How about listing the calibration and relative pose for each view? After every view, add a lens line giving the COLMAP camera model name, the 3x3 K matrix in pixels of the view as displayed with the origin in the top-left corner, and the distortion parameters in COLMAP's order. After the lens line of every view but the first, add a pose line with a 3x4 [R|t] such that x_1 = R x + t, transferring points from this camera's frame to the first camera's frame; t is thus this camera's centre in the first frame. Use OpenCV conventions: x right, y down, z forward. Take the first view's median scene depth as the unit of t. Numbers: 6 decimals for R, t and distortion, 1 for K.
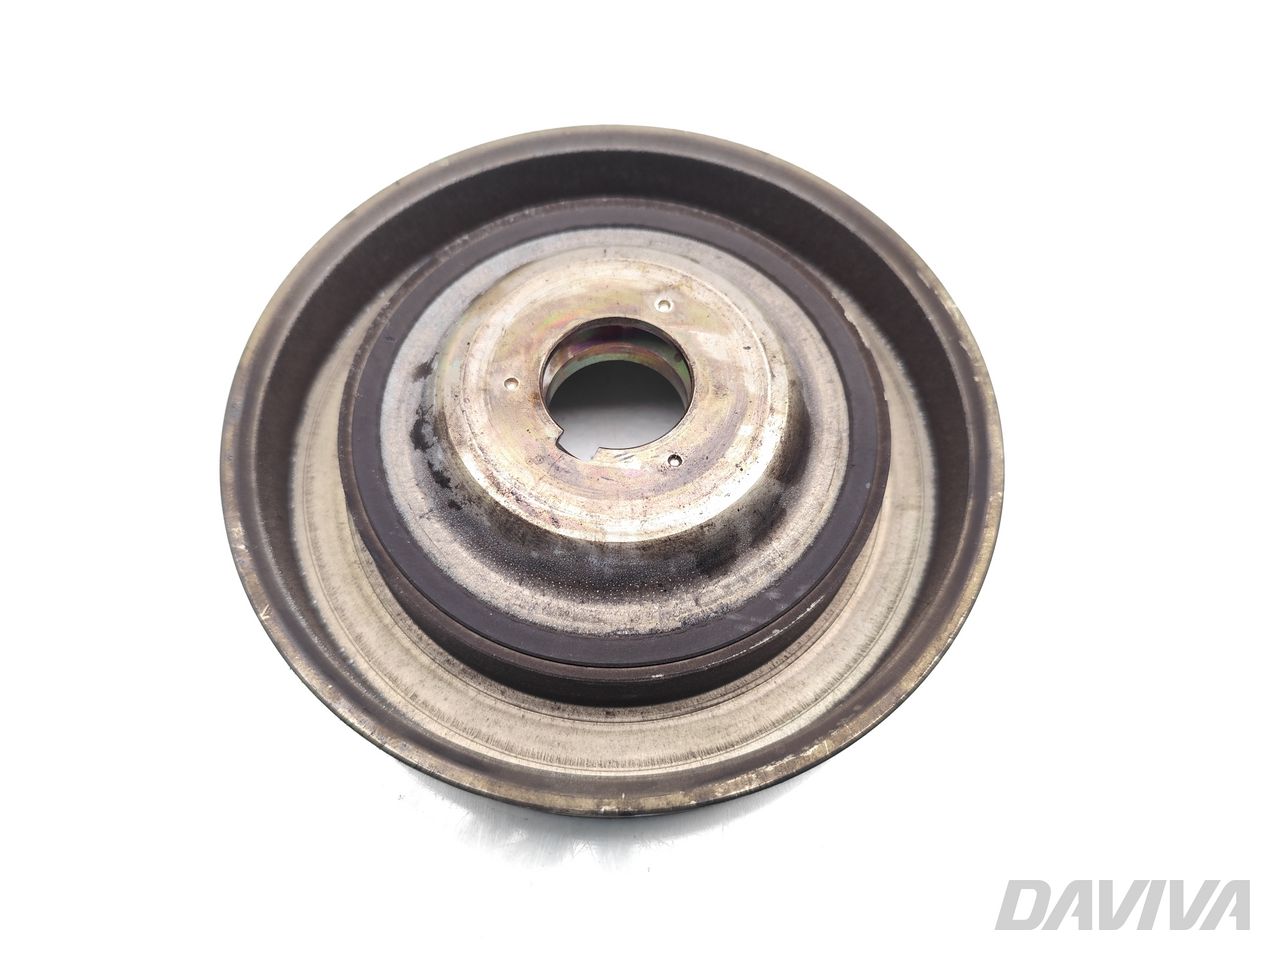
lens RADIAL K [[871.2, 0, 640.0], [0, 871.2, 480.0], [0, 0, 1]] dist [0.008128, 0.000386]
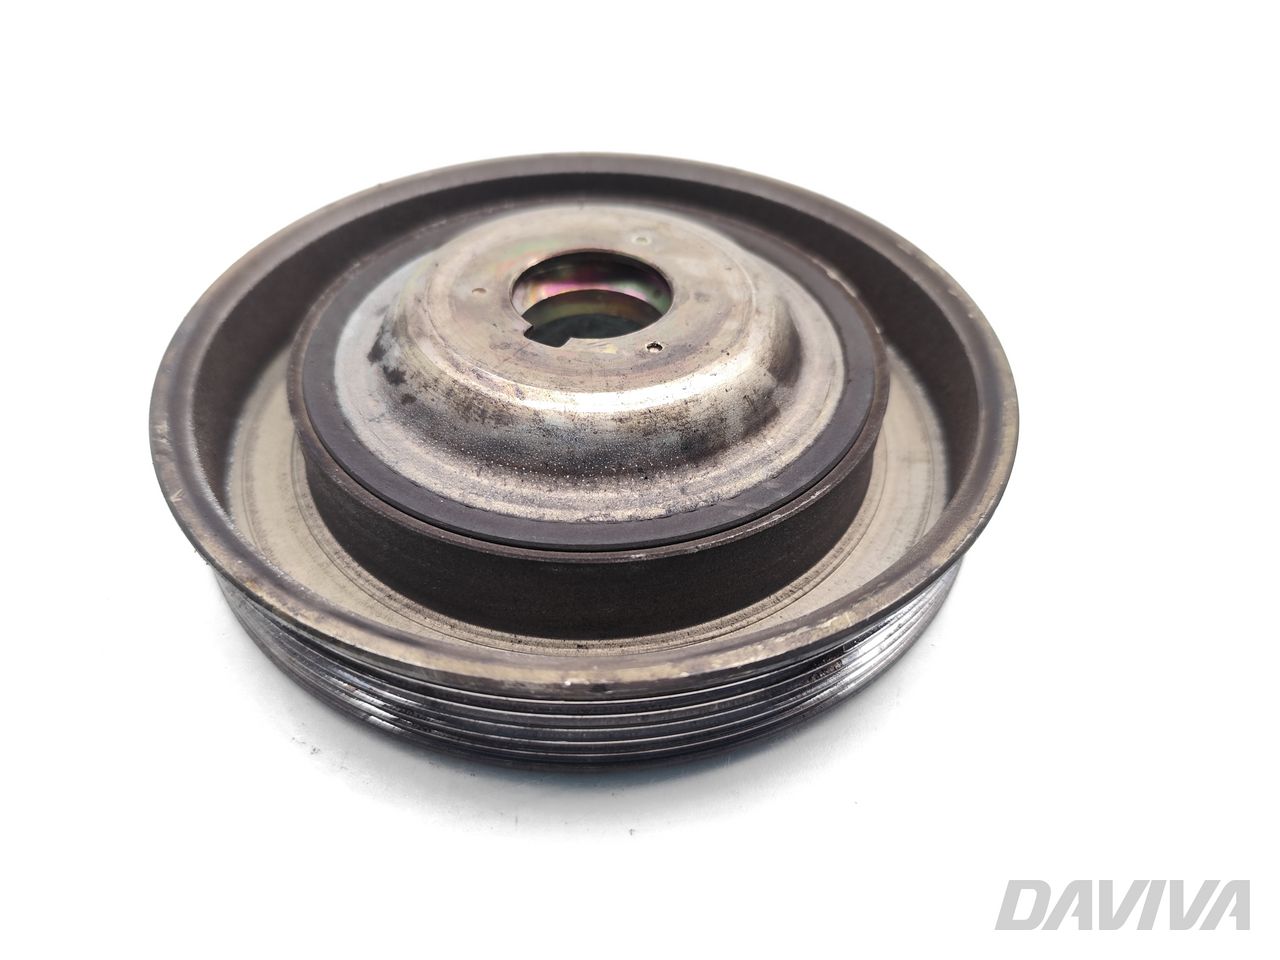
lens RADIAL K [[871.2, 0, 640.0], [0, 871.2, 480.0], [0, 0, 1]] dist [0.008128, 0.000386]
pose [[0.999848, -0.011749, 0.012870, 0.011494], [0.015227, 0.948158, -0.317435, 0.392545], [-0.008473, 0.317583, 0.948193, 0.177615]]
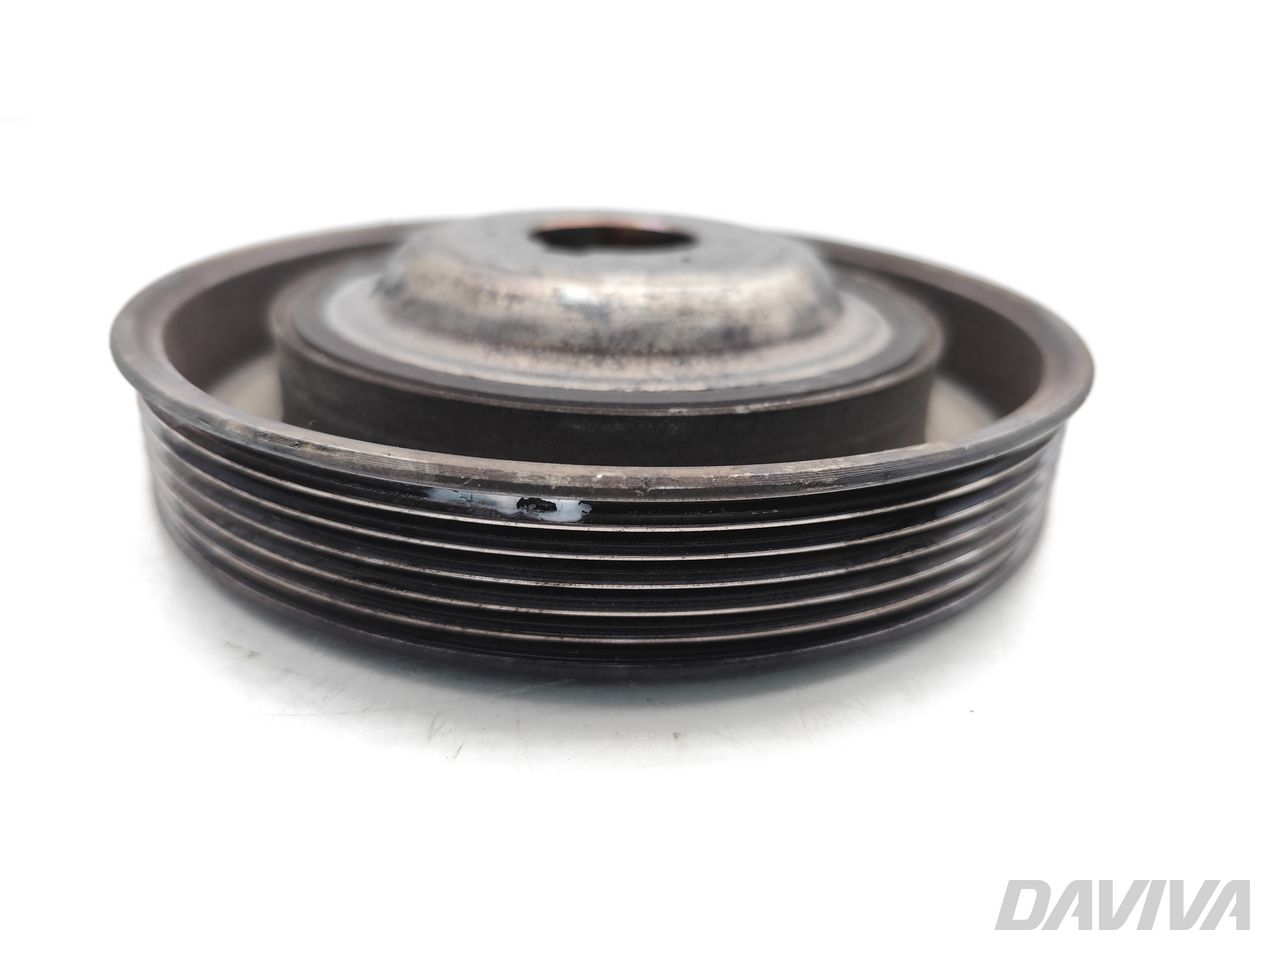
lens RADIAL K [[871.2, 0, 640.0], [0, 871.2, 480.0], [0, 0, 1]] dist [0.008128, 0.000386]
pose [[0.999504, 0.000791, 0.031488, -0.028747], [0.017692, 0.812976, -0.582028, 0.624196], [-0.026060, 0.582296, 0.812559, 0.444245]]
